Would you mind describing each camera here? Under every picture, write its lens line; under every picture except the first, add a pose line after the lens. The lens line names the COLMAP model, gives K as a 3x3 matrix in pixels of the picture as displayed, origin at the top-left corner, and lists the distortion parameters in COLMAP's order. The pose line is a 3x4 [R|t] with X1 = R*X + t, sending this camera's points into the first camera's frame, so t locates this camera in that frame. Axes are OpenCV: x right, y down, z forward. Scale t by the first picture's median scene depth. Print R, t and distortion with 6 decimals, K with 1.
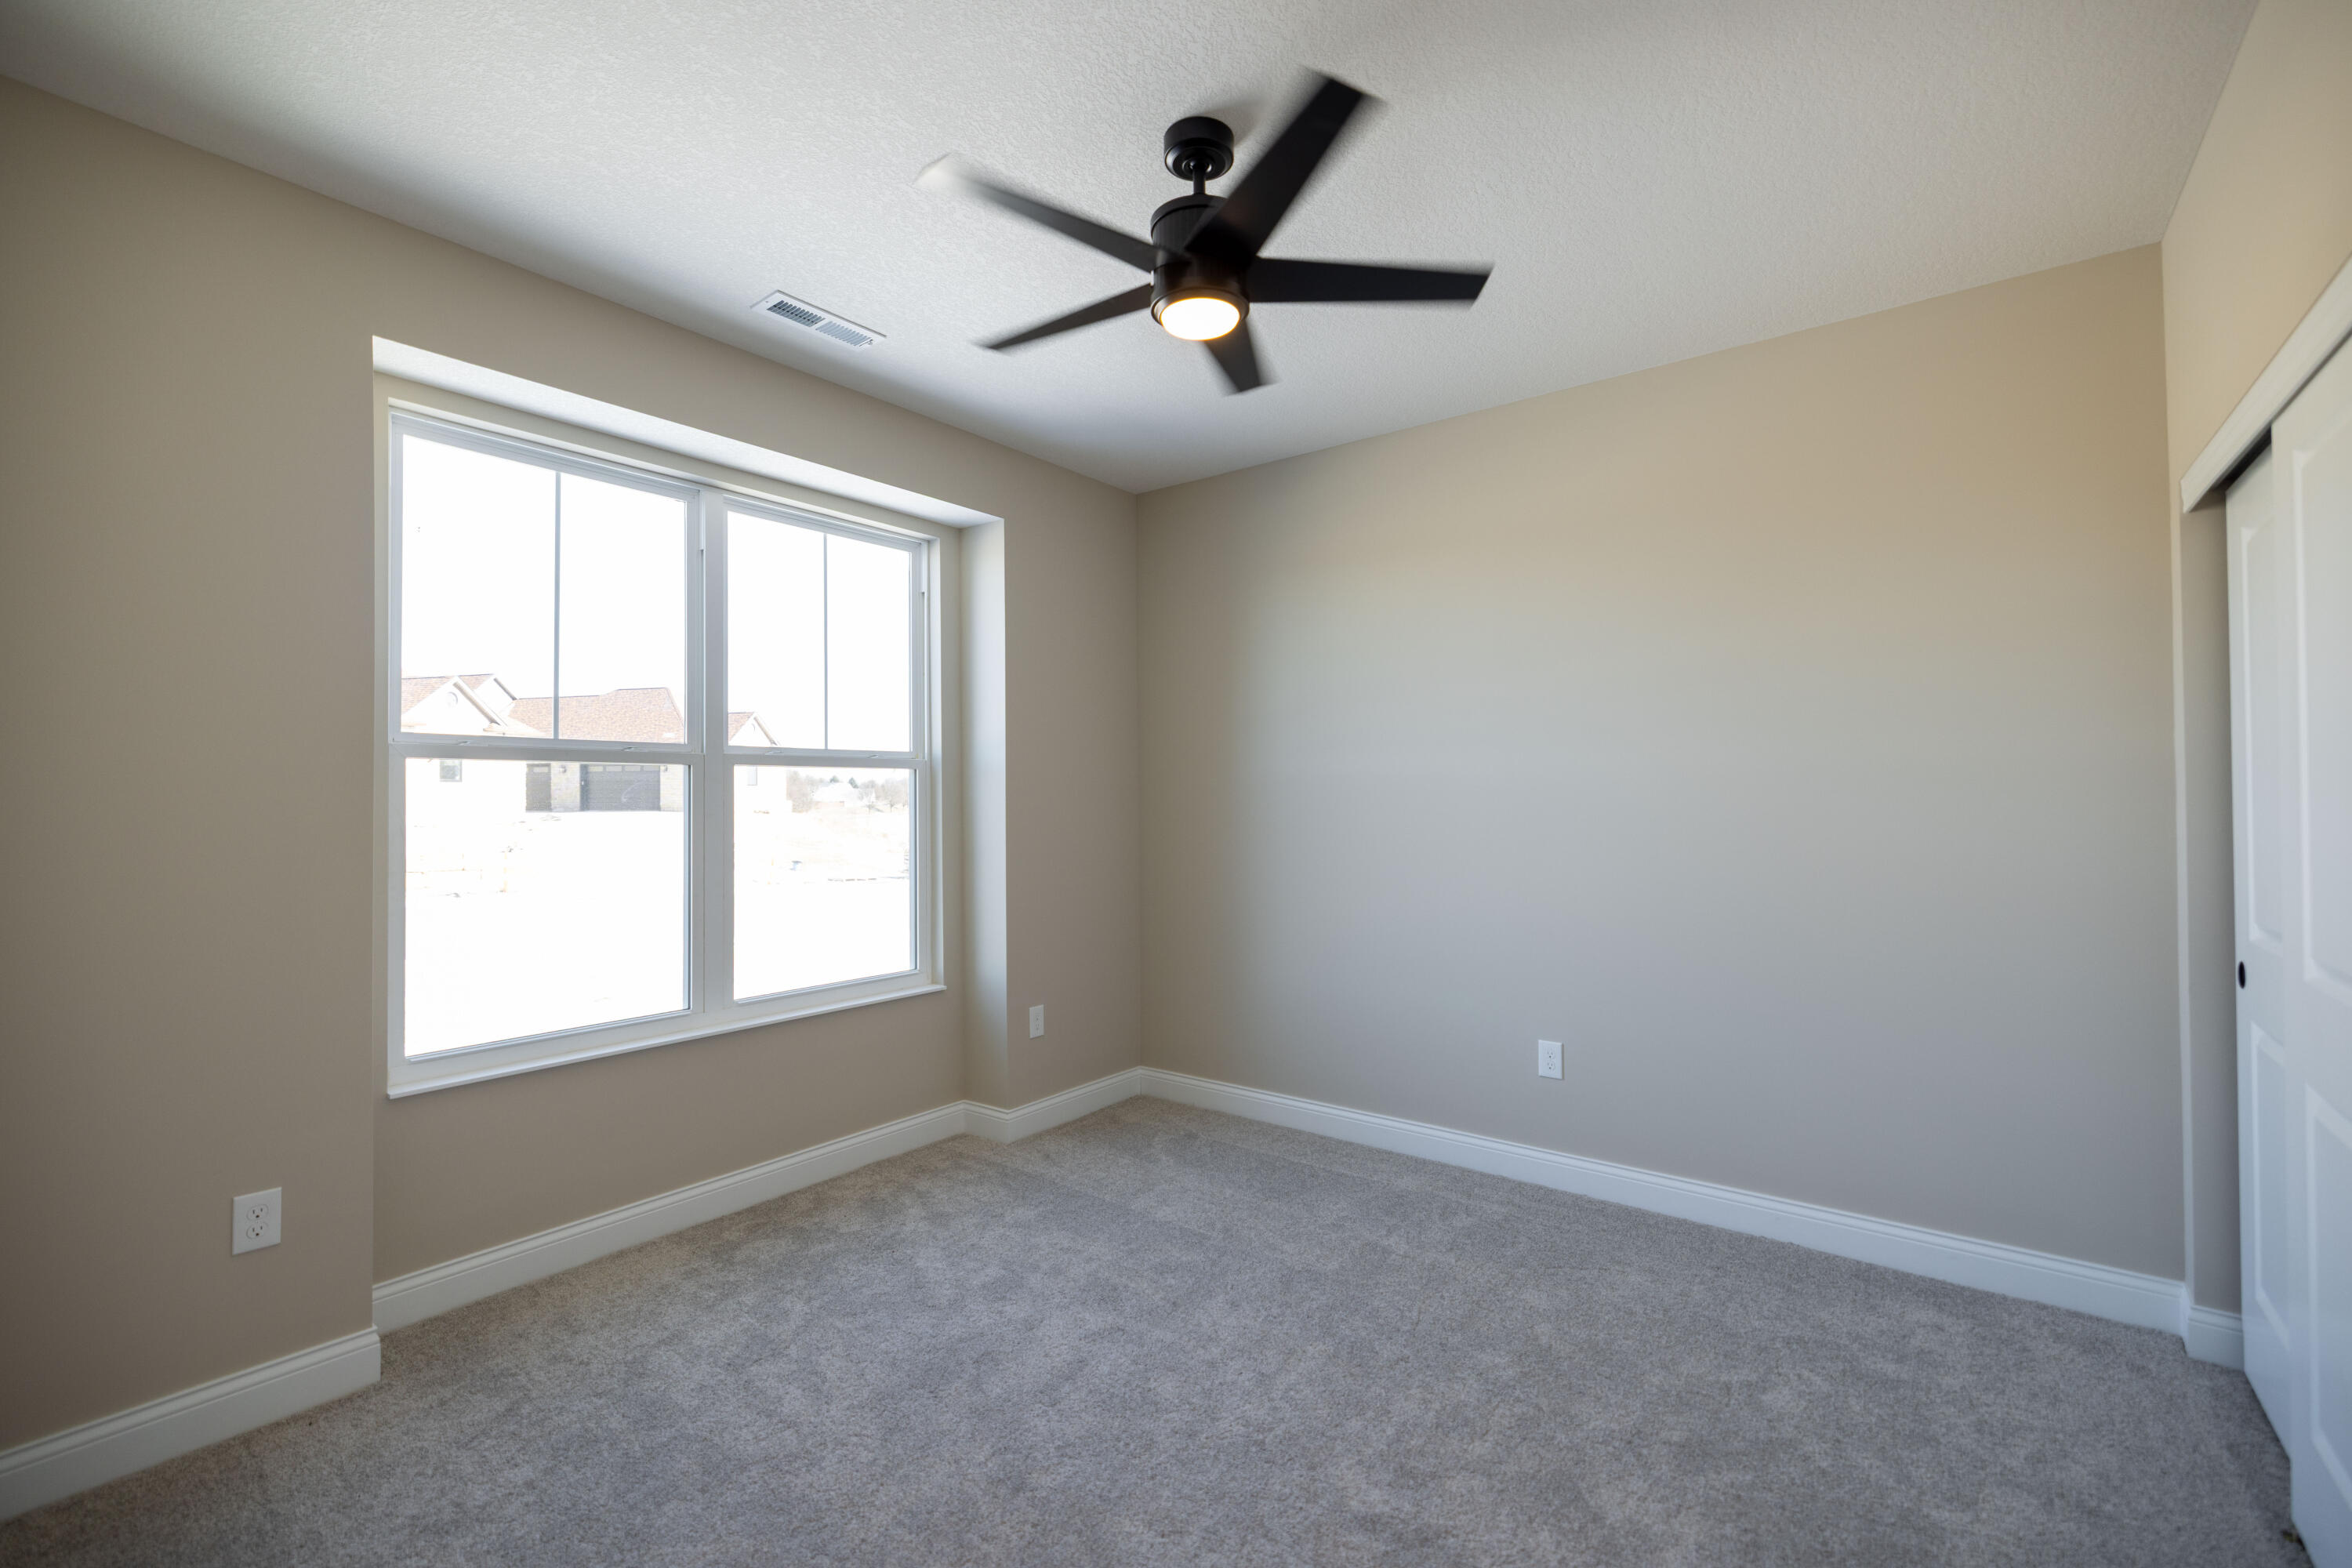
lens RADIAL K [[981.6, 0, 1174.6], [0, 981.6, 788.0], [0, 0, 1]] dist [0.002871, -0.000100]
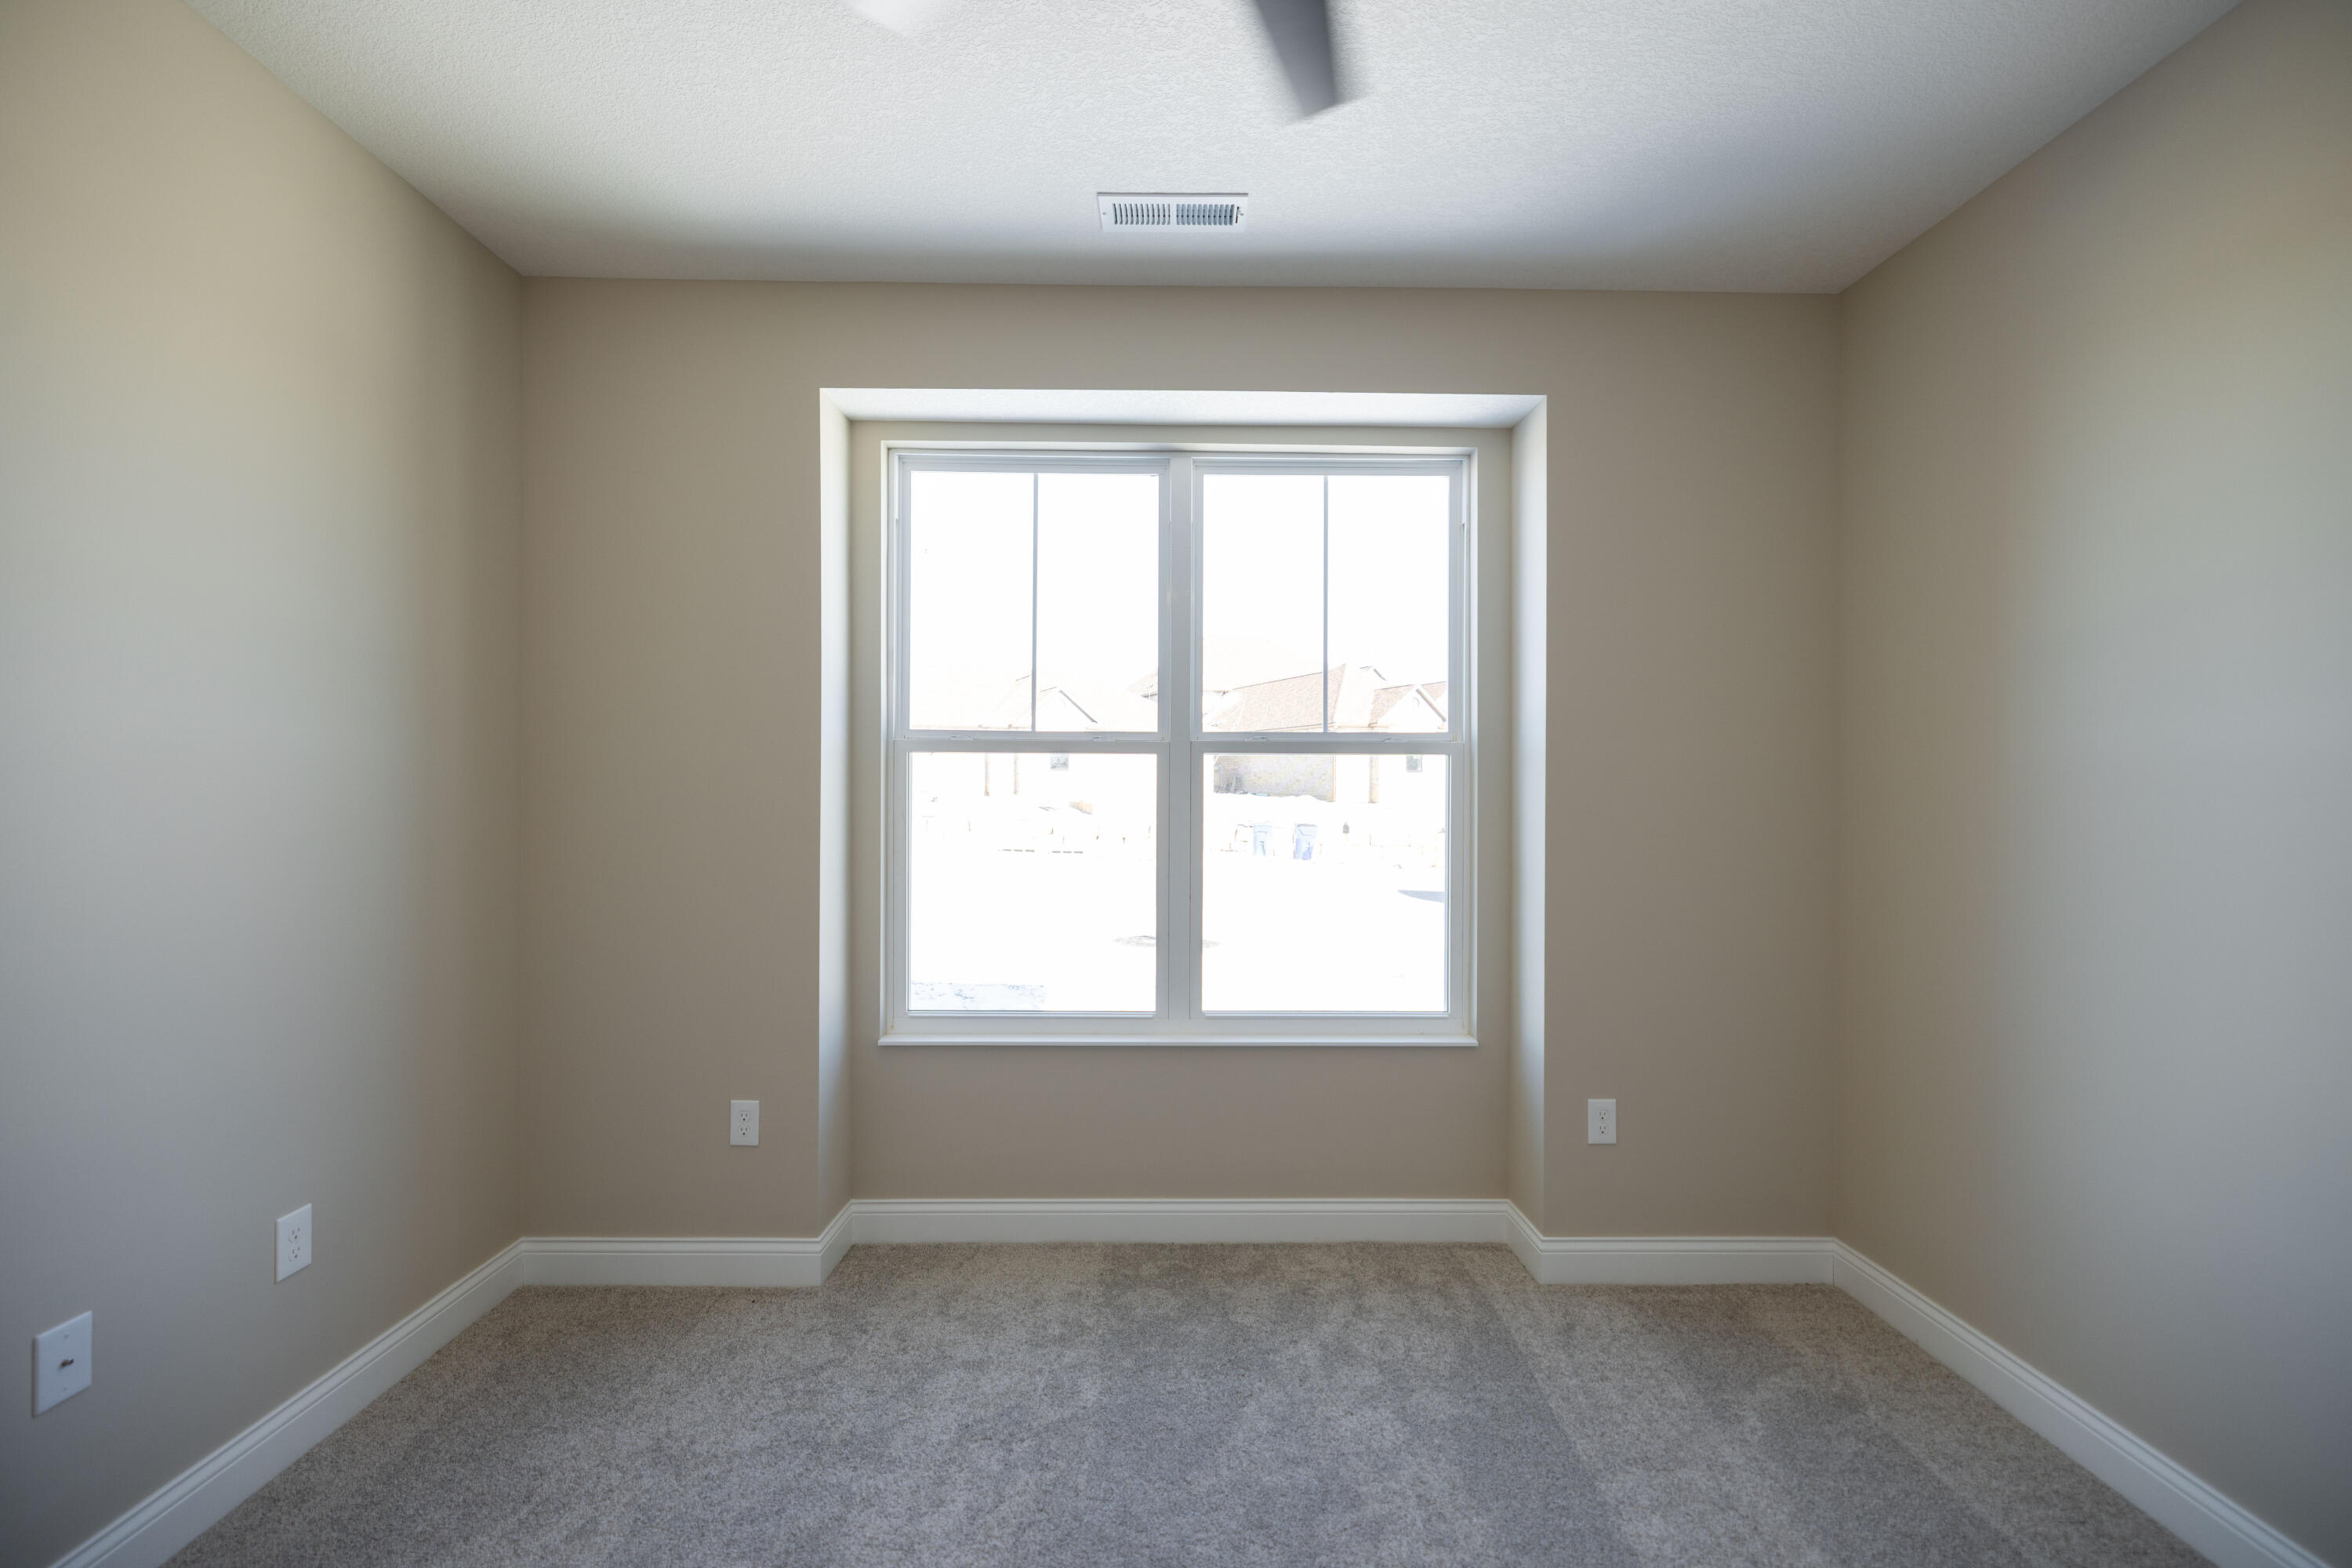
lens RADIAL K [[981.6, 0, 1174.6], [0, 981.6, 788.0], [0, 0, 1]] dist [0.002871, -0.000100]
pose [[0.627239, 0.009554, -0.778768, 0.243146], [-0.001550, 0.999938, 0.011019, -0.000956], [0.778825, -0.005704, 0.627215, 0.409319]]
